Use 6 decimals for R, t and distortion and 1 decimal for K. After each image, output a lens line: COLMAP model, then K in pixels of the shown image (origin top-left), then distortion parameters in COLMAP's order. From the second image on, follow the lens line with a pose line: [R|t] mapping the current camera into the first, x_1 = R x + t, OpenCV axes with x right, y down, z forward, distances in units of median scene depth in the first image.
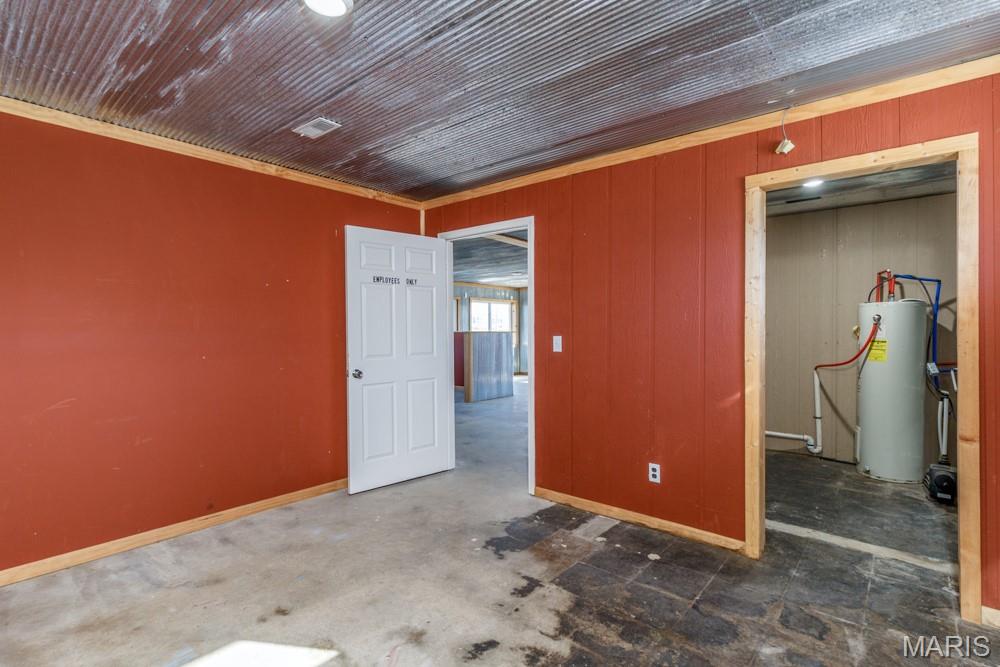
lens RADIAL K [[472.2, 0, 501.4], [0, 472.2, 333.3], [0, 0, 1]] dist [0.000707, 0.001736]
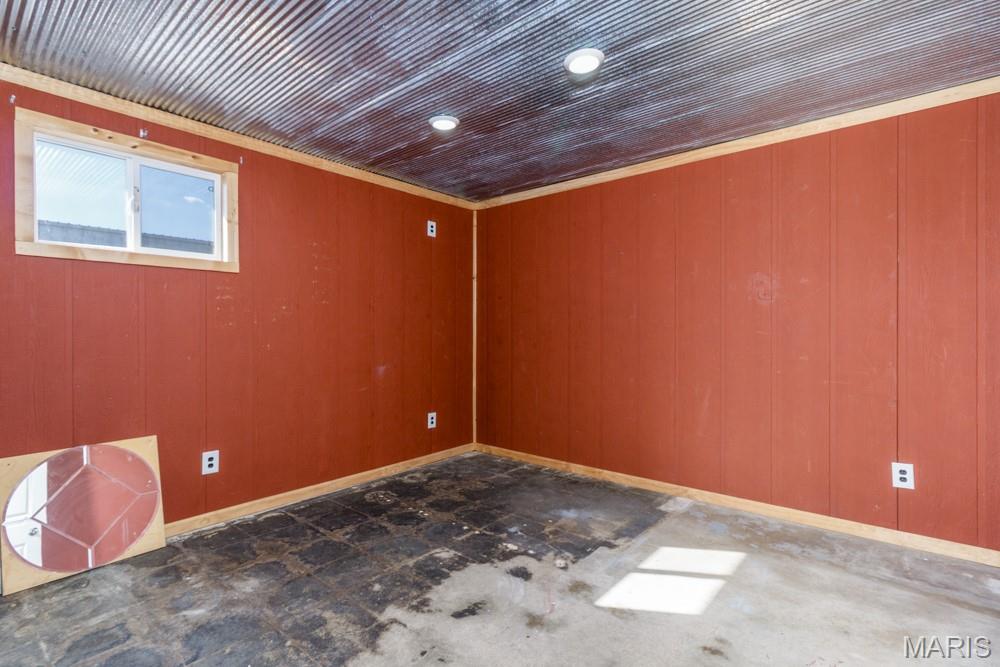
lens RADIAL K [[472.2, 0, 499.1], [0, 472.2, 333.6], [0, 0, 1]] dist [0.000707, 0.001736]
pose [[-0.999995, 0.002780, -0.001614, -0.105369], [0.002772, 0.999983, 0.005037, 0.043169], [0.001628, 0.005033, -0.999986, 1.968555]]
